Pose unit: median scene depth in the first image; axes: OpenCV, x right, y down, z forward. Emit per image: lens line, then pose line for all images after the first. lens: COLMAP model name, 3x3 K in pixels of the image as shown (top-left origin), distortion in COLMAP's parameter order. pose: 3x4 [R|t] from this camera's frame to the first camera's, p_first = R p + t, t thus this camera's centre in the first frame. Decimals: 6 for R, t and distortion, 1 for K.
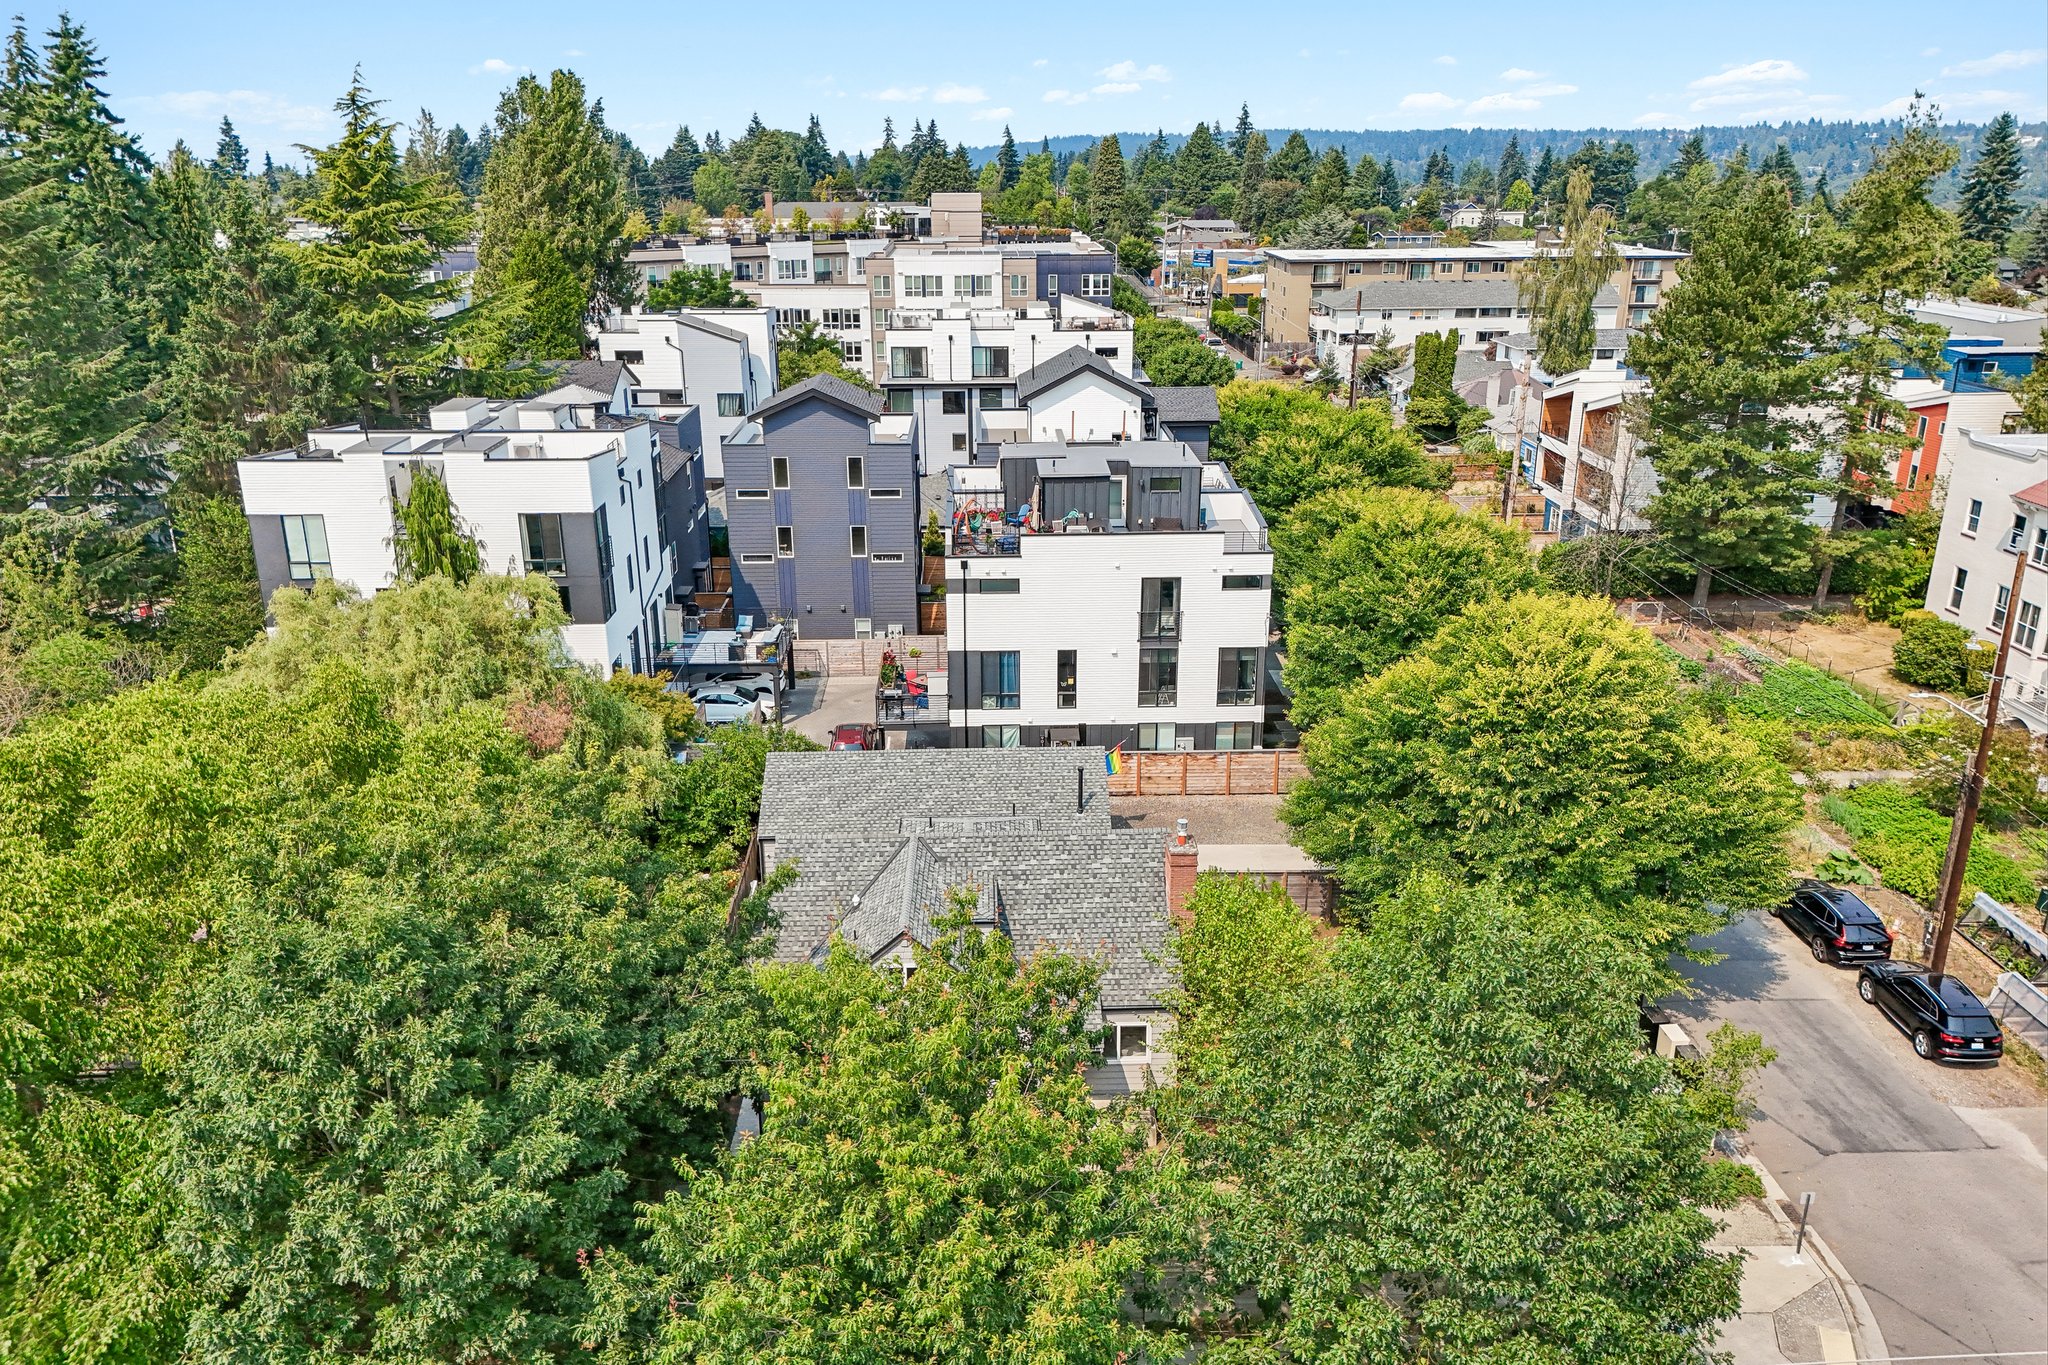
lens RADIAL K [[1514.2, 0, 1024.0], [0, 1514.2, 682.5], [0, 0, 1]] dist [0.068324, -0.062779]
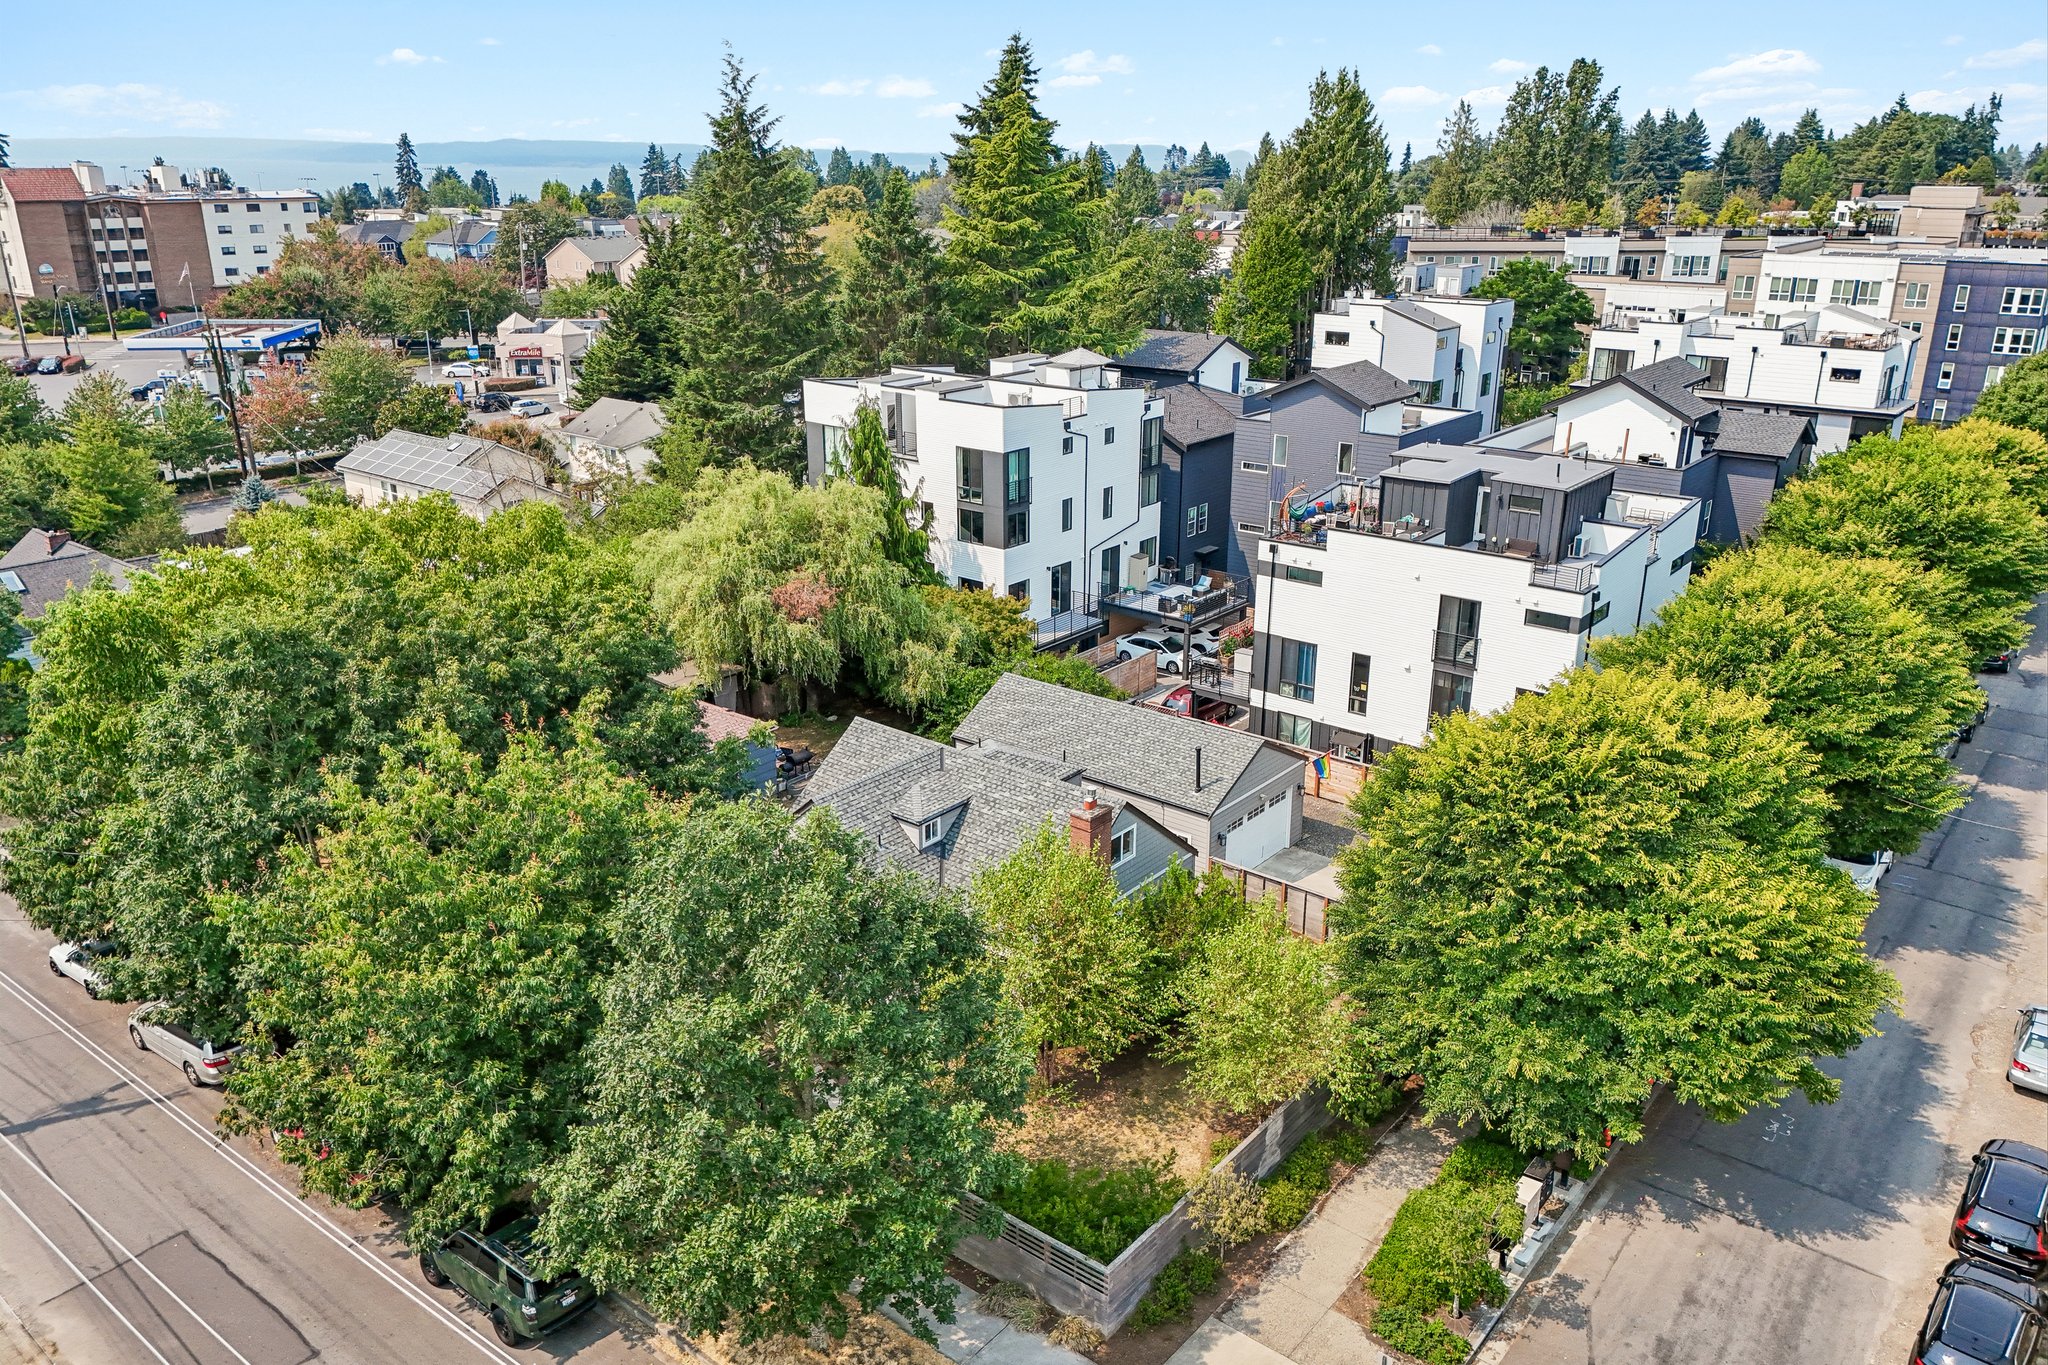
lens RADIAL K [[1517.8, 0, 1024.0], [0, 1517.8, 682.5], [0, 0, 1]] dist [0.069792, -0.078302]
pose [[0.757848, 0.219421, -0.614427, 0.392743], [-0.216562, 0.972957, 0.080345, -0.029706], [0.615440, 0.072173, 0.784872, 0.086984]]
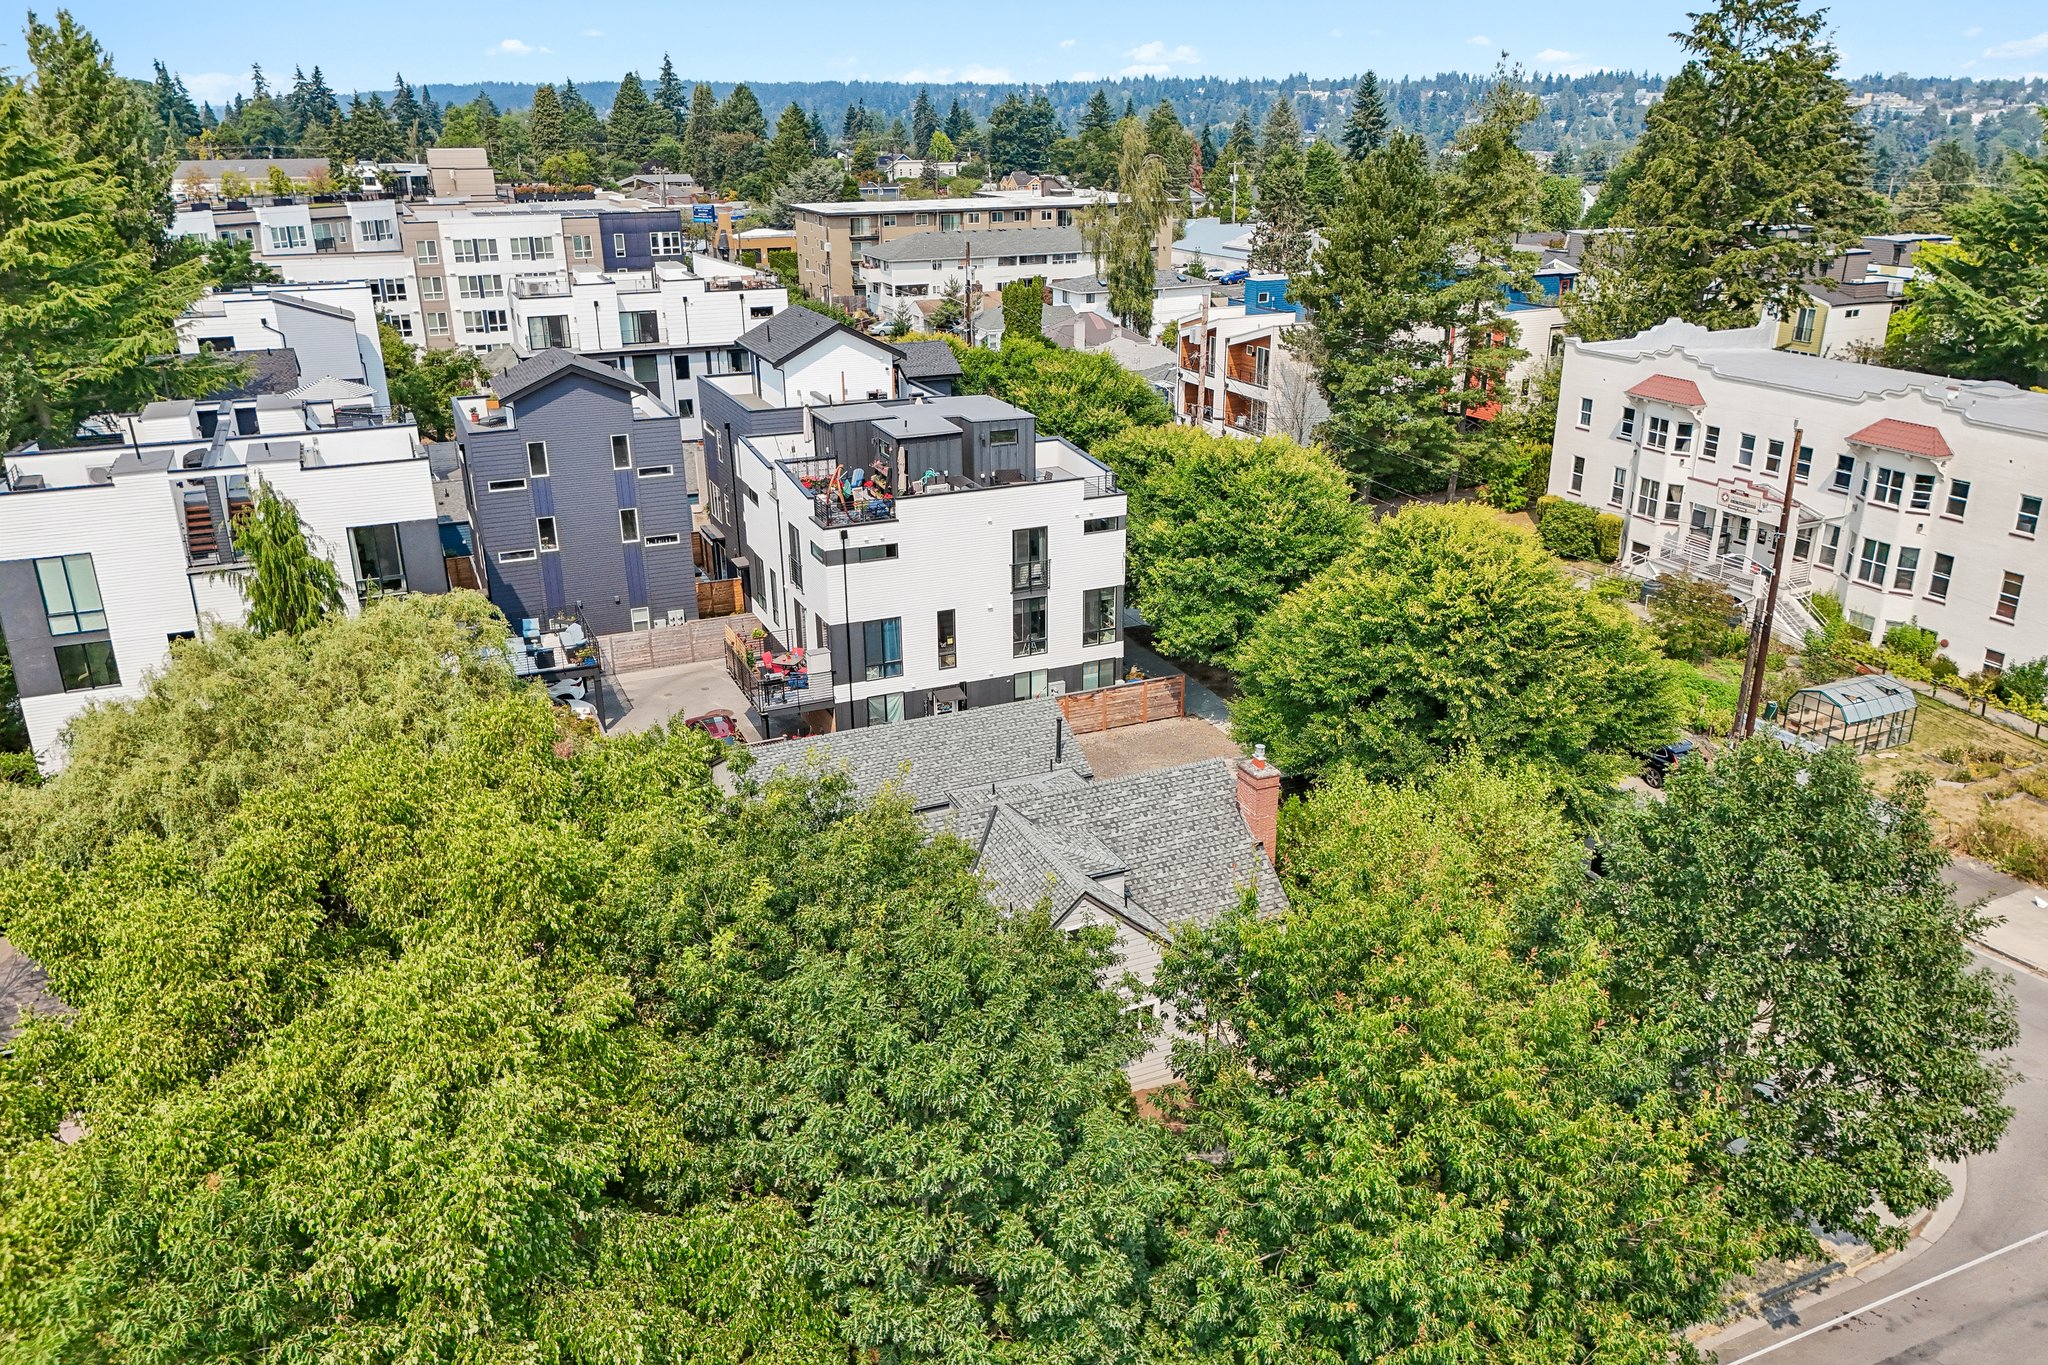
lens RADIAL K [[1517.8, 0, 1024.0], [0, 1517.8, 682.5], [0, 0, 1]] dist [0.069792, -0.078302]
pose [[0.928498, -0.135959, 0.345552, -0.231196], [0.126618, 0.990712, 0.049578, -0.014438], [-0.349083, -0.002280, 0.937089, 0.038479]]
